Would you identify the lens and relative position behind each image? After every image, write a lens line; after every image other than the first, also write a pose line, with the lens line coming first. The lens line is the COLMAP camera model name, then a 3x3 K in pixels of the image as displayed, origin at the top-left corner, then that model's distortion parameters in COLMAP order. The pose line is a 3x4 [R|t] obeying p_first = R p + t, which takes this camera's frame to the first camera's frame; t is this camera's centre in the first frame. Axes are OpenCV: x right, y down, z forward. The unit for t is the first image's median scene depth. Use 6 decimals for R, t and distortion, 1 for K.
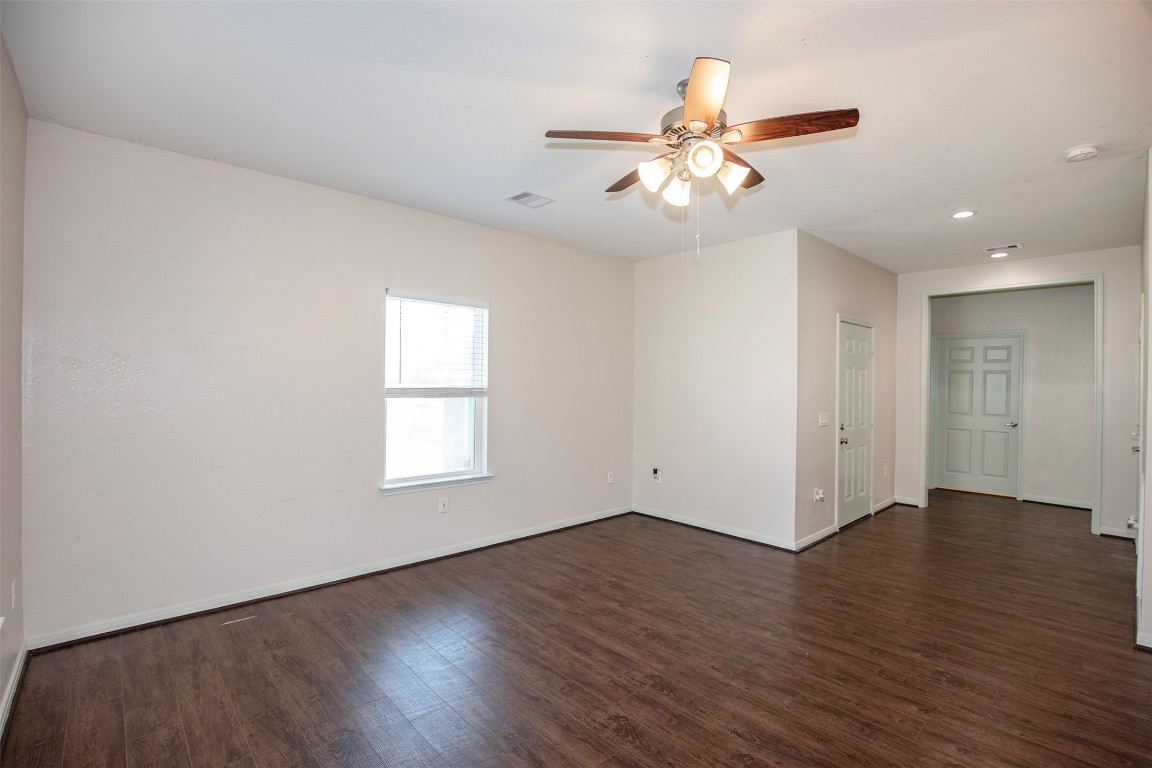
lens RADIAL K [[528.1, 0, 593.2], [0, 528.1, 386.9], [0, 0, 1]] dist [-0.029222, 0.004375]
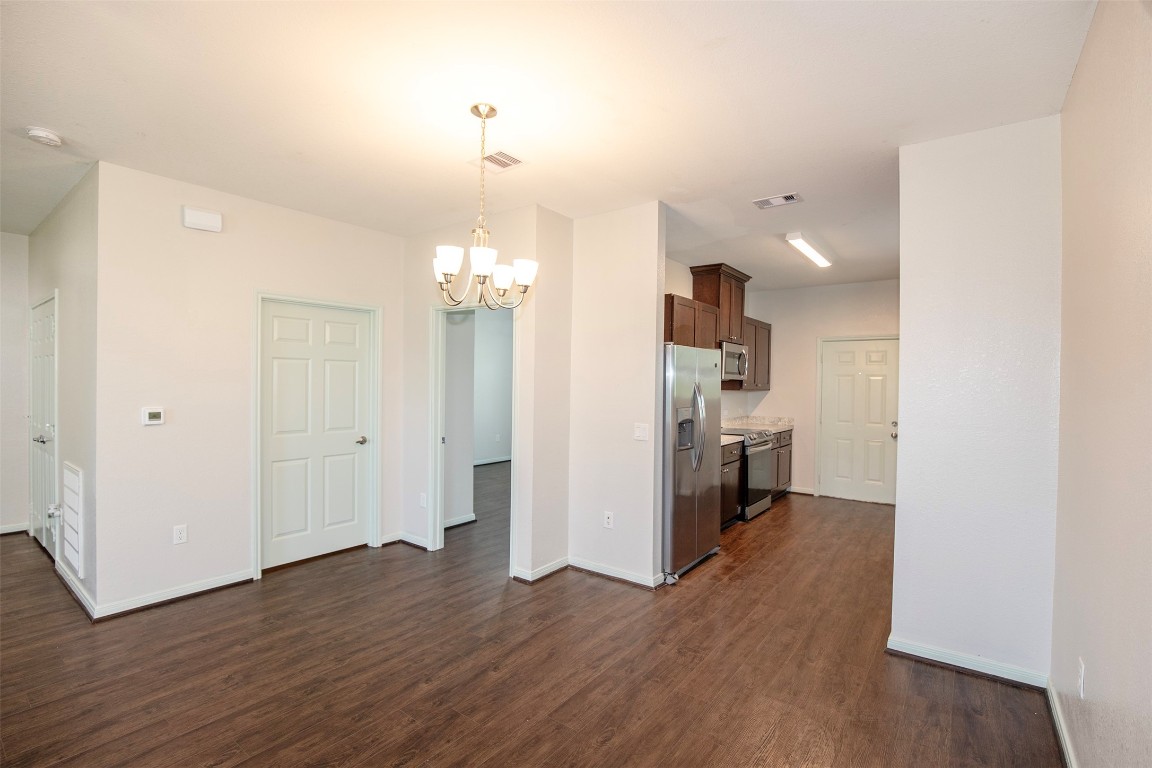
lens RADIAL K [[528.1, 0, 582.2], [0, 528.1, 385.2], [0, 0, 1]] dist [-0.029222, 0.004375]
pose [[-0.163838, -0.018620, 0.986312, -0.115306], [-0.003850, 0.999826, 0.018235, -0.008760], [-0.986480, -0.000809, -0.163881, 0.117075]]
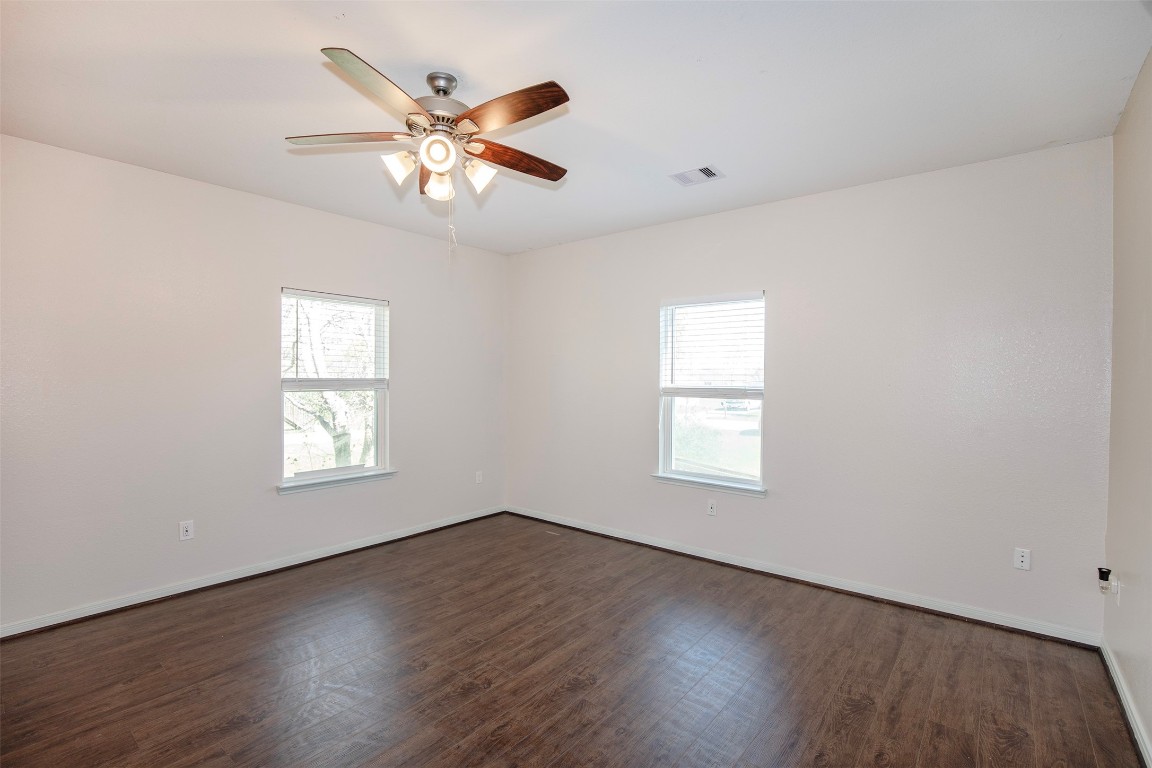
lens RADIAL K [[528.1, 0, 578.4], [0, 528.1, 381.9], [0, 0, 1]] dist [-0.029222, 0.004375]
pose [[0.139804, -0.001470, -0.990178, 0.708025], [-0.019930, 0.999792, -0.004298, -0.001286], [0.989979, 0.020335, 0.139746, 0.659751]]
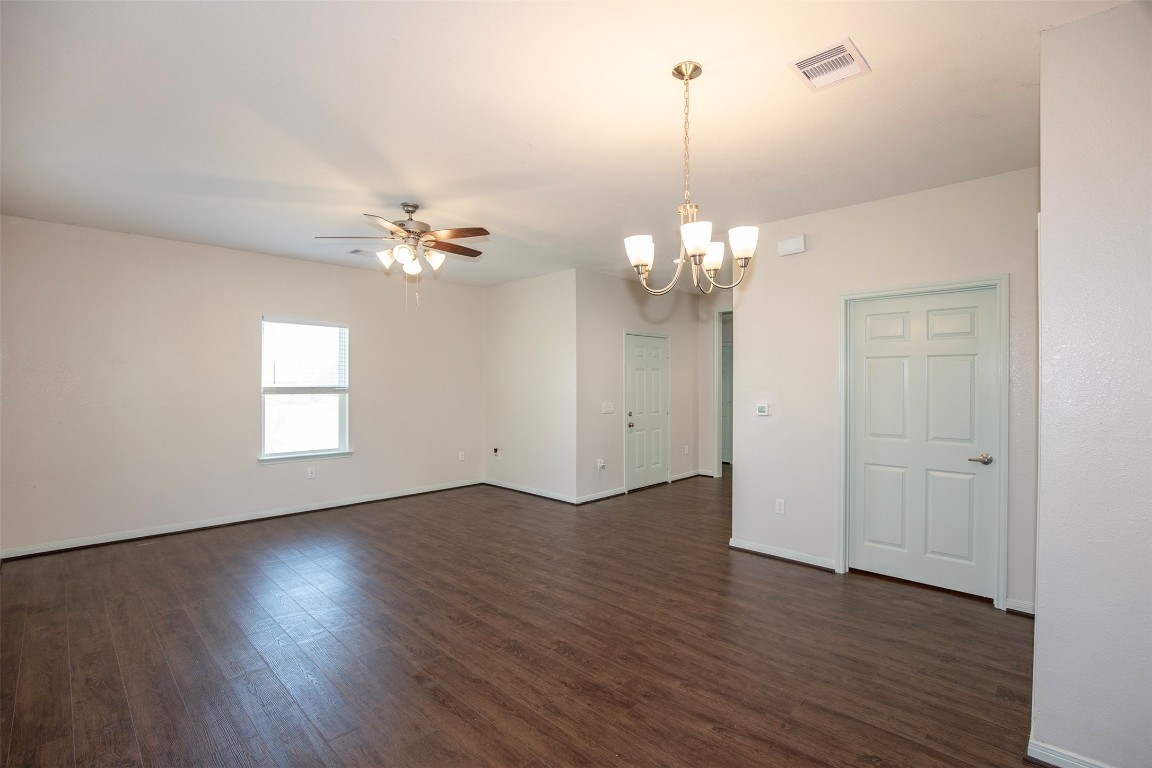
lens RADIAL K [[528.1, 0, 587.9], [0, 528.1, 382.9], [0, 0, 1]] dist [-0.029222, 0.004375]
pose [[0.998868, -0.009161, 0.046680, 0.399724], [0.009531, 0.999925, -0.007710, 0.009510], [-0.046606, 0.008146, 0.998880, -0.422681]]
